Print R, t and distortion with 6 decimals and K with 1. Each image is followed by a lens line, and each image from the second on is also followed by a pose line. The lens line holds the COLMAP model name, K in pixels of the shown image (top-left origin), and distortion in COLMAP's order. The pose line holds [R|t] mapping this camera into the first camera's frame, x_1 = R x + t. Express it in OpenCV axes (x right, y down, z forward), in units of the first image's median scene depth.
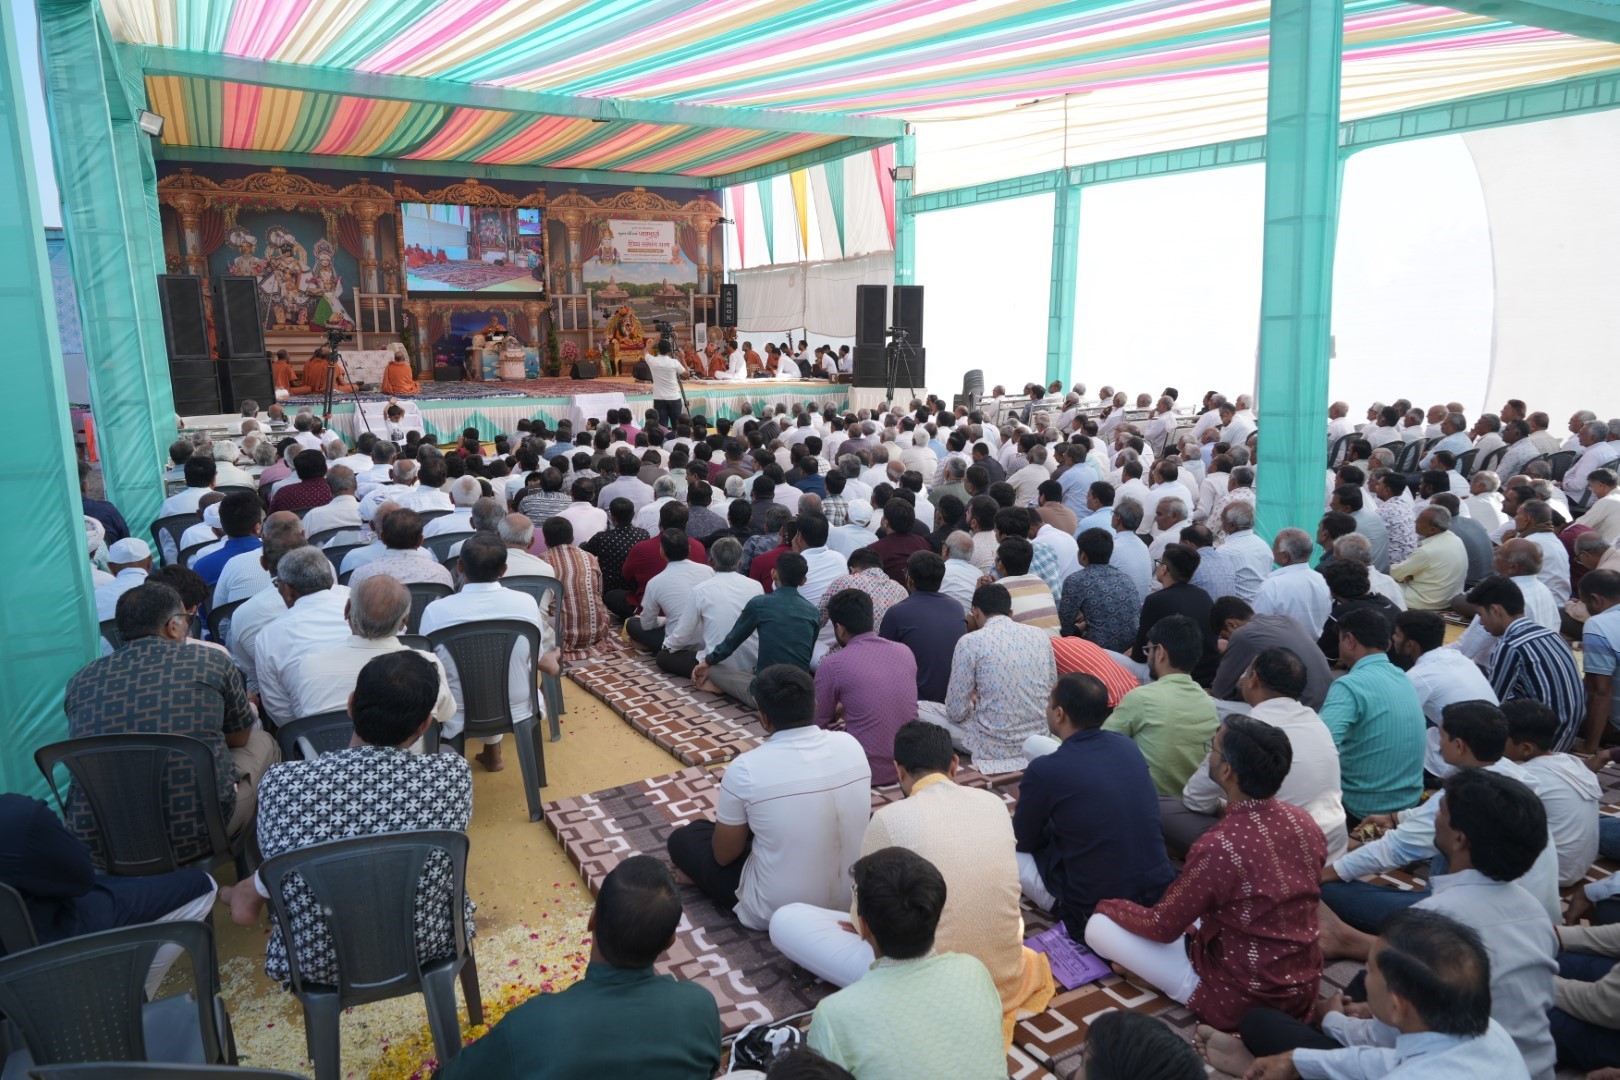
lens RADIAL K [[1110.0, 0, 811.4], [0, 1110.0, 542.9], [0, 0, 1]] dist [-0.007247, 0.002234]
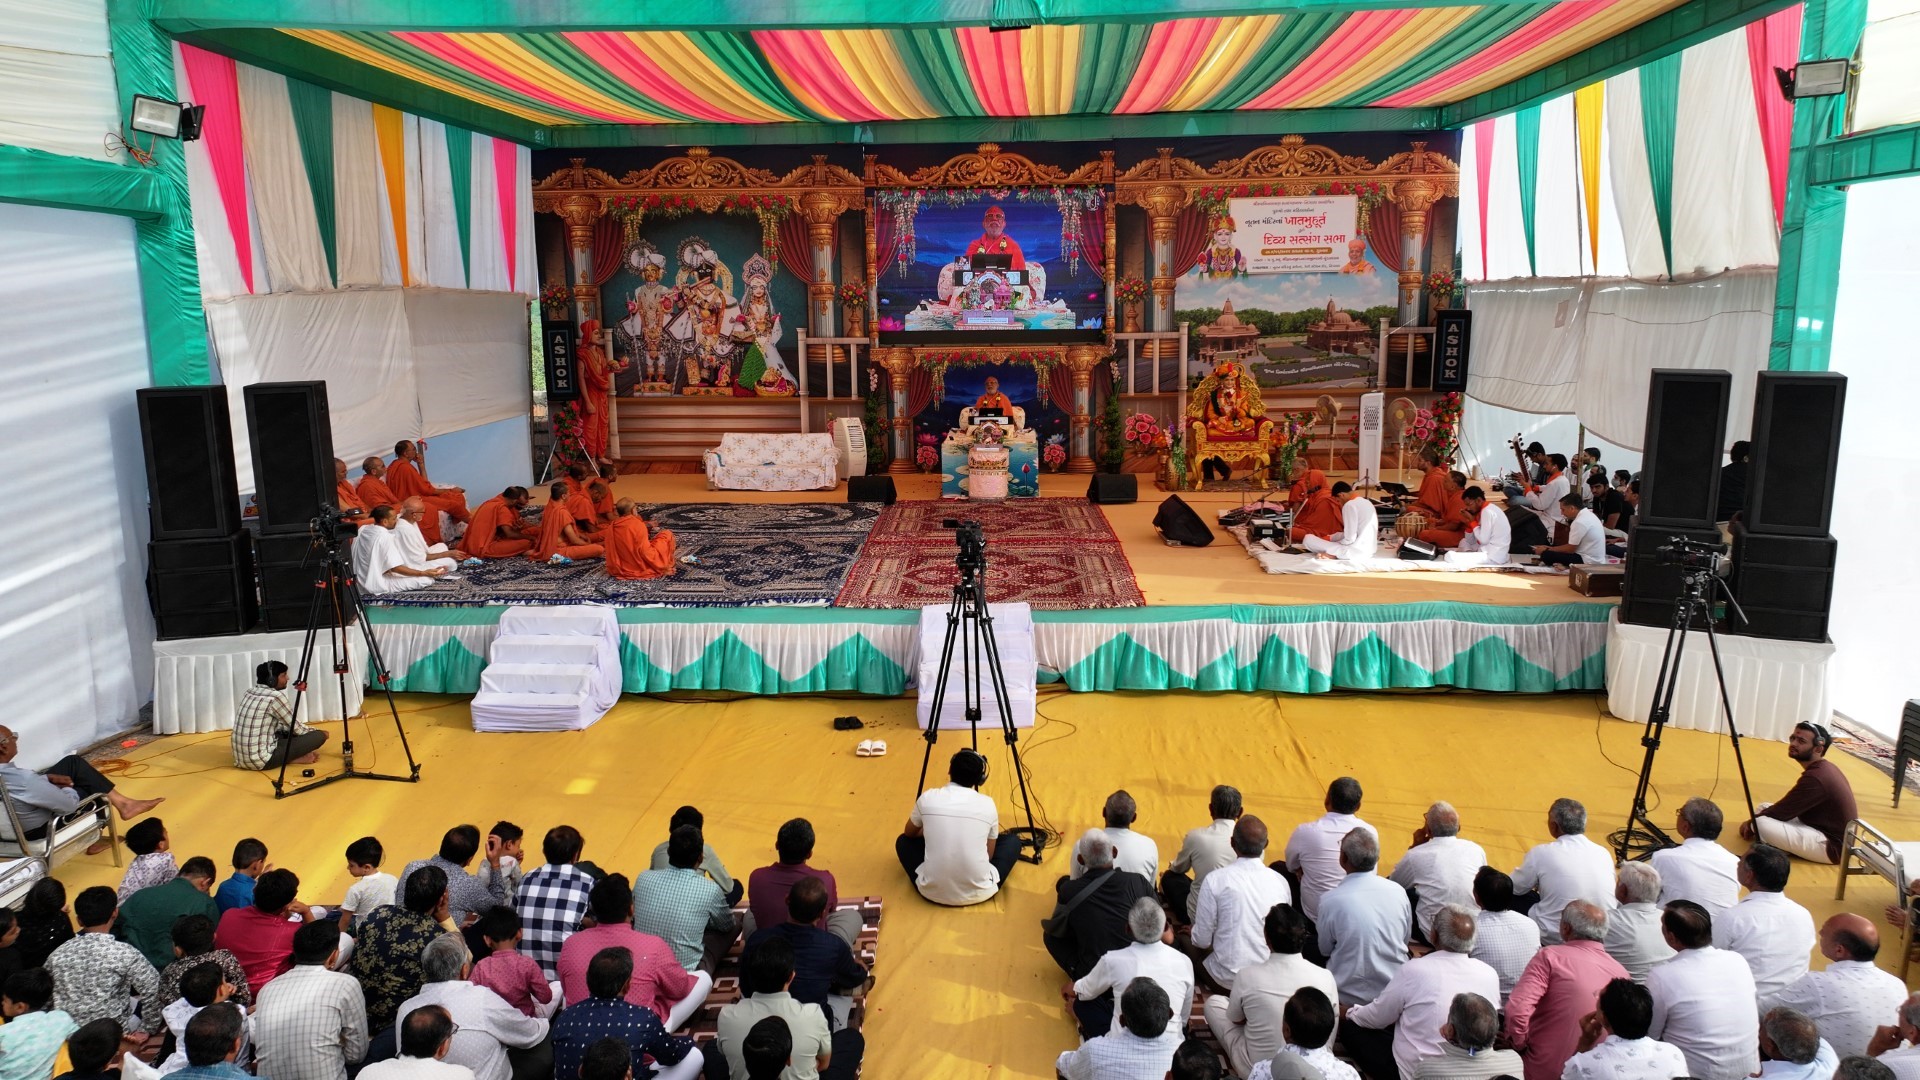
lens RADIAL K [[1341.8, 0, 959.0], [0, 1341.8, 539.5], [0, 0, 1]] dist [-0.003498, -0.002365]
pose [[0.849630, 0.092359, -0.519229, 0.072902], [-0.093371, 0.995336, 0.024262, -0.135032], [0.519048, 0.027867, 0.854291, 0.388552]]
